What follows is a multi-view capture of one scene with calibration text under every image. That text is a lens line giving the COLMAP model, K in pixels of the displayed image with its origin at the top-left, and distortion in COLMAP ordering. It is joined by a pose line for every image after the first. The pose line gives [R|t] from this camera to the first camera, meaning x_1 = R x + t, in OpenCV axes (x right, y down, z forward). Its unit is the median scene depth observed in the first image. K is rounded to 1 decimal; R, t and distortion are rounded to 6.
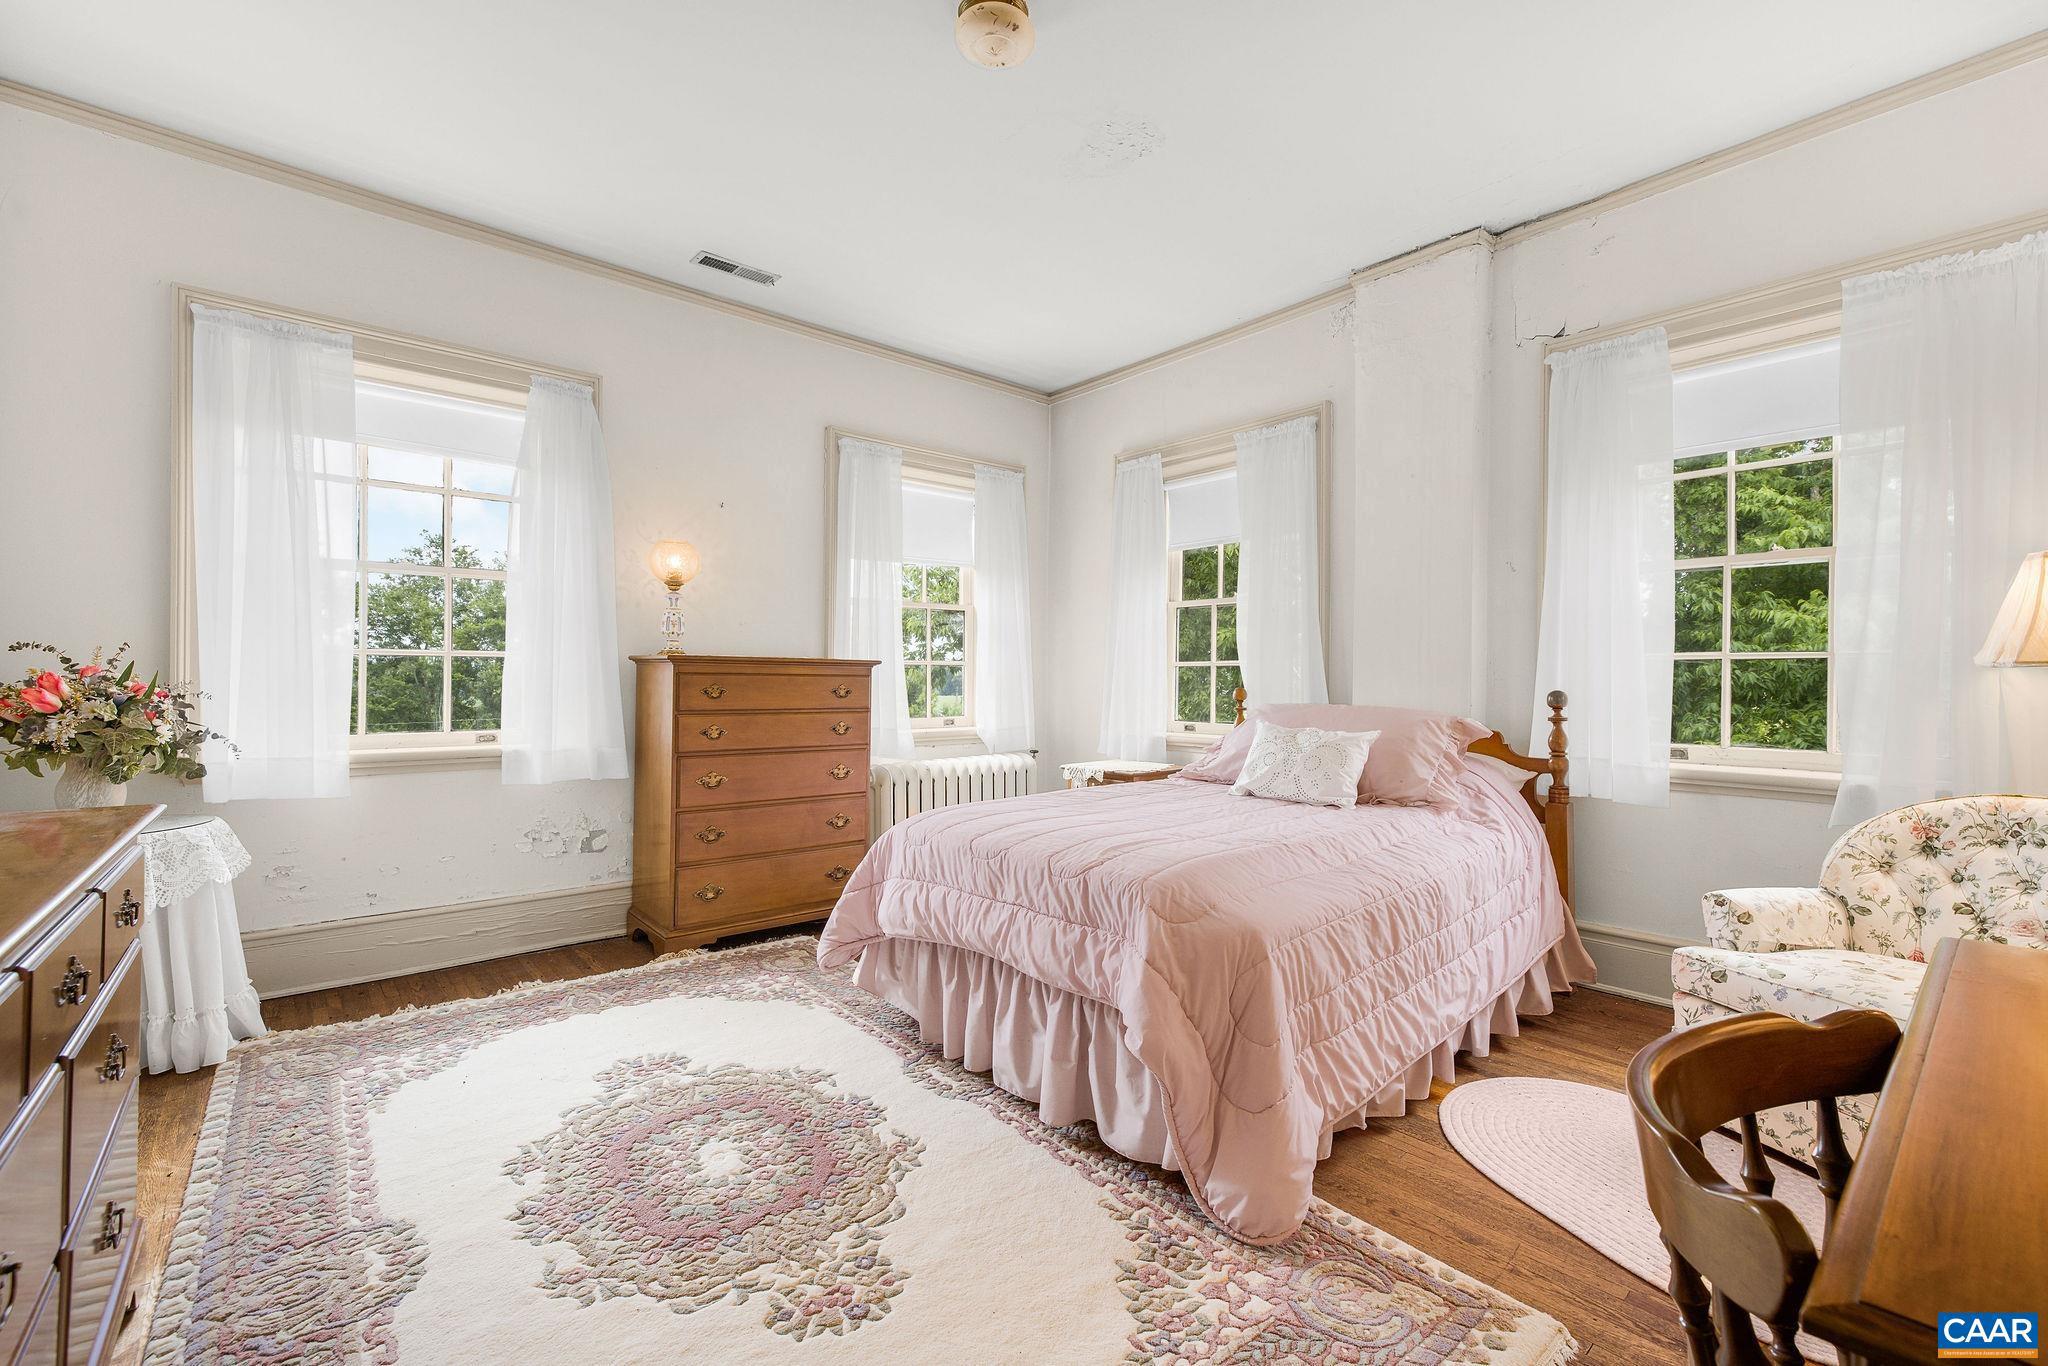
lens RADIAL K [[872.0, 0, 1022.5], [0, 872.0, 681.3], [0, 0, 1]] dist [-0.005241, -0.000912]
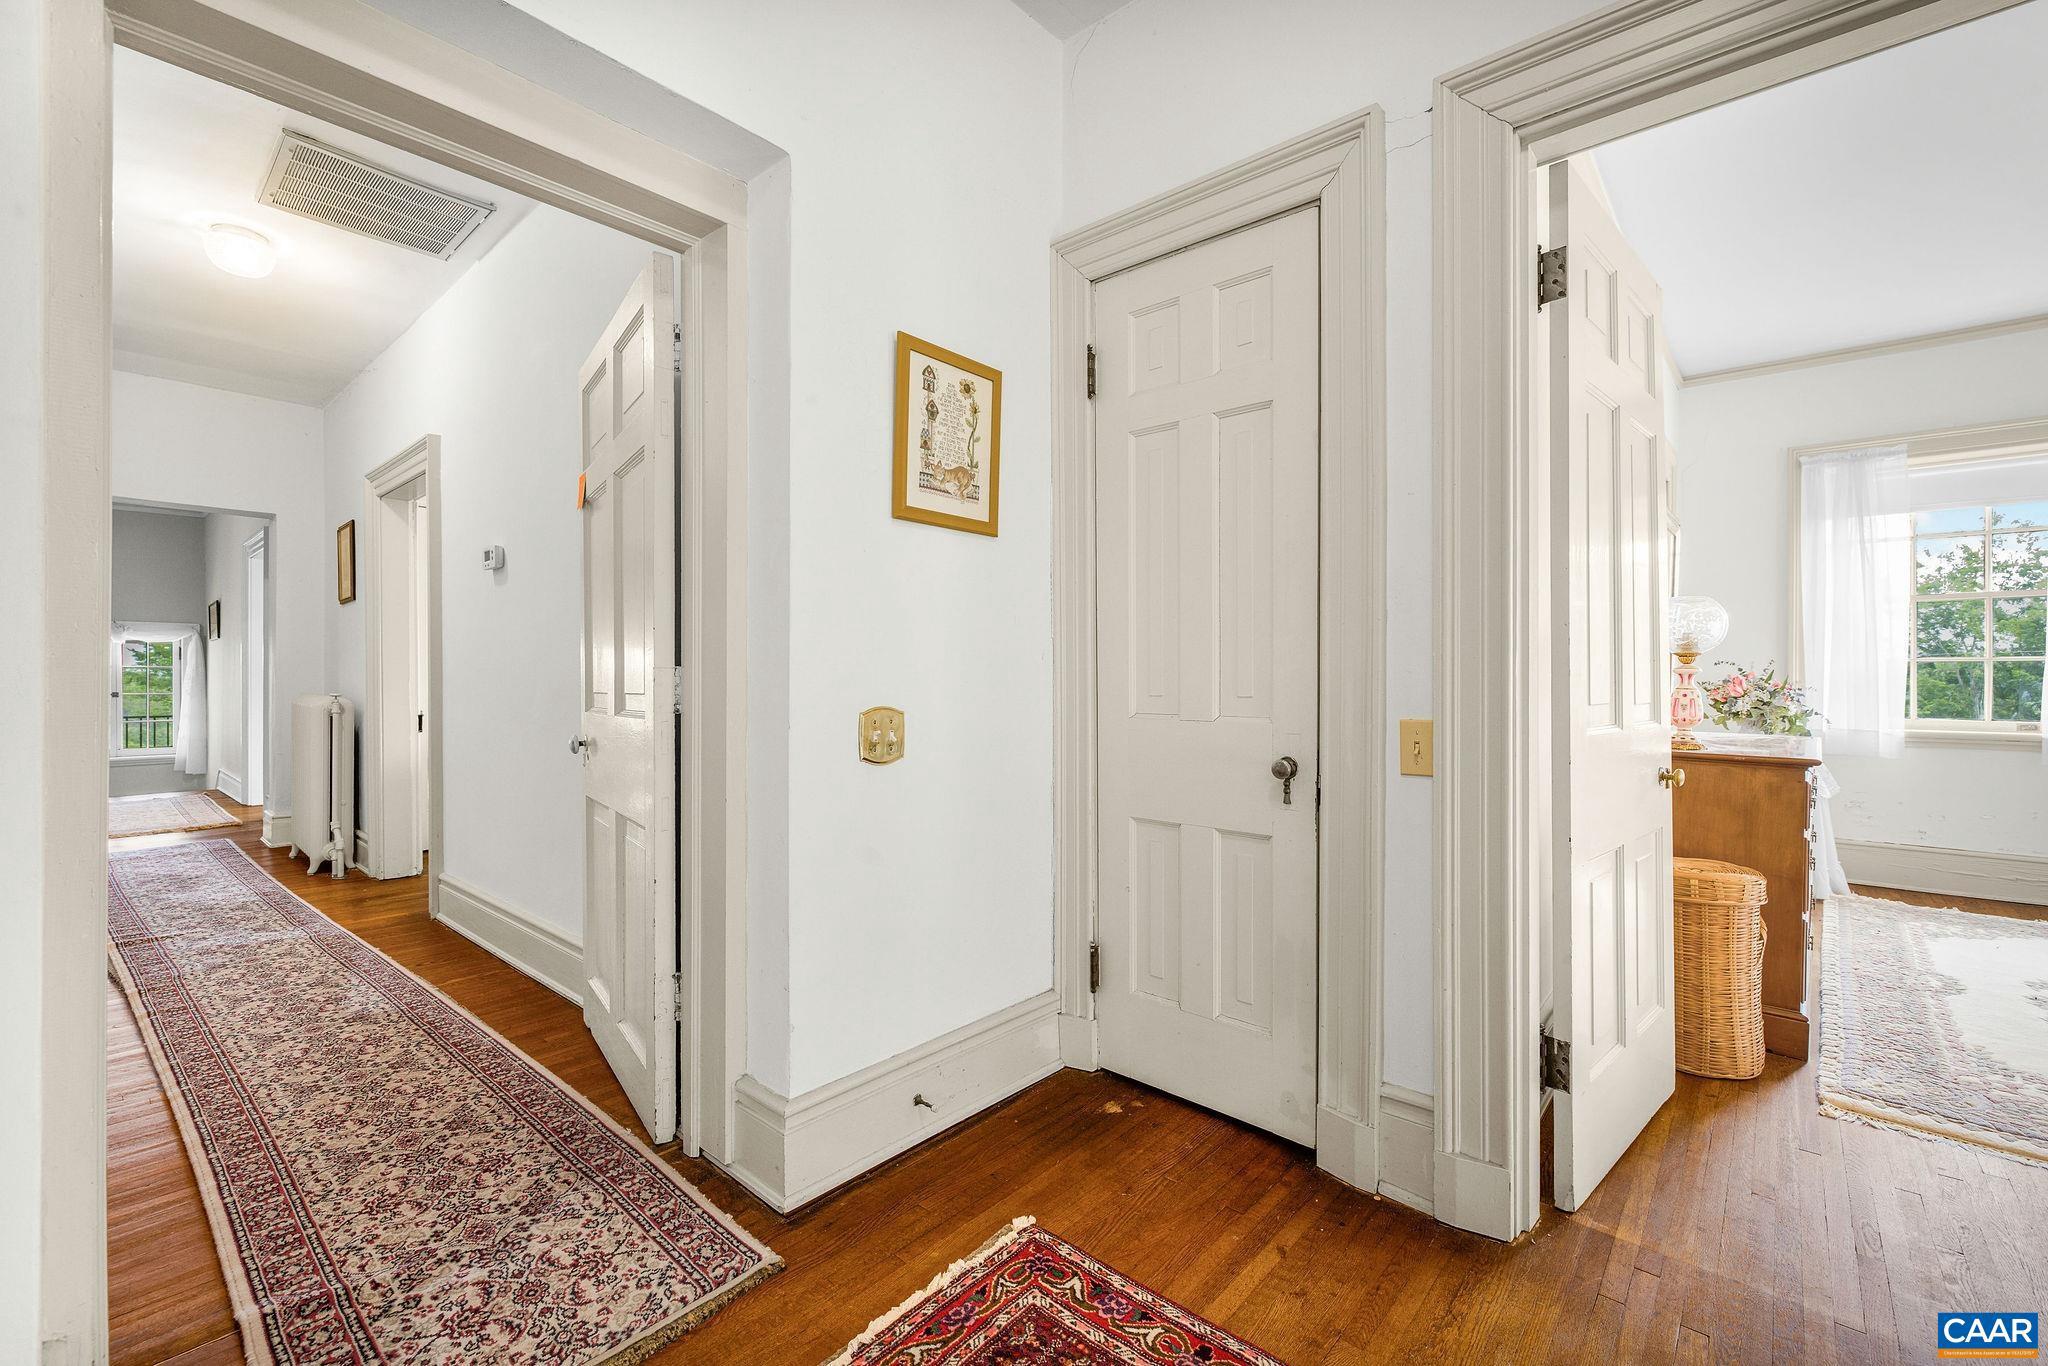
lens RADIAL K [[872.0, 0, 1027.4], [0, 872.0, 684.5], [0, 0, 1]] dist [-0.005241, -0.000912]
pose [[0.138603, 0.002339, -0.990345, 0.469044], [0.000841, 0.999997, 0.002480, 0.001716], [0.990348, -0.001176, 0.138601, -0.672939]]
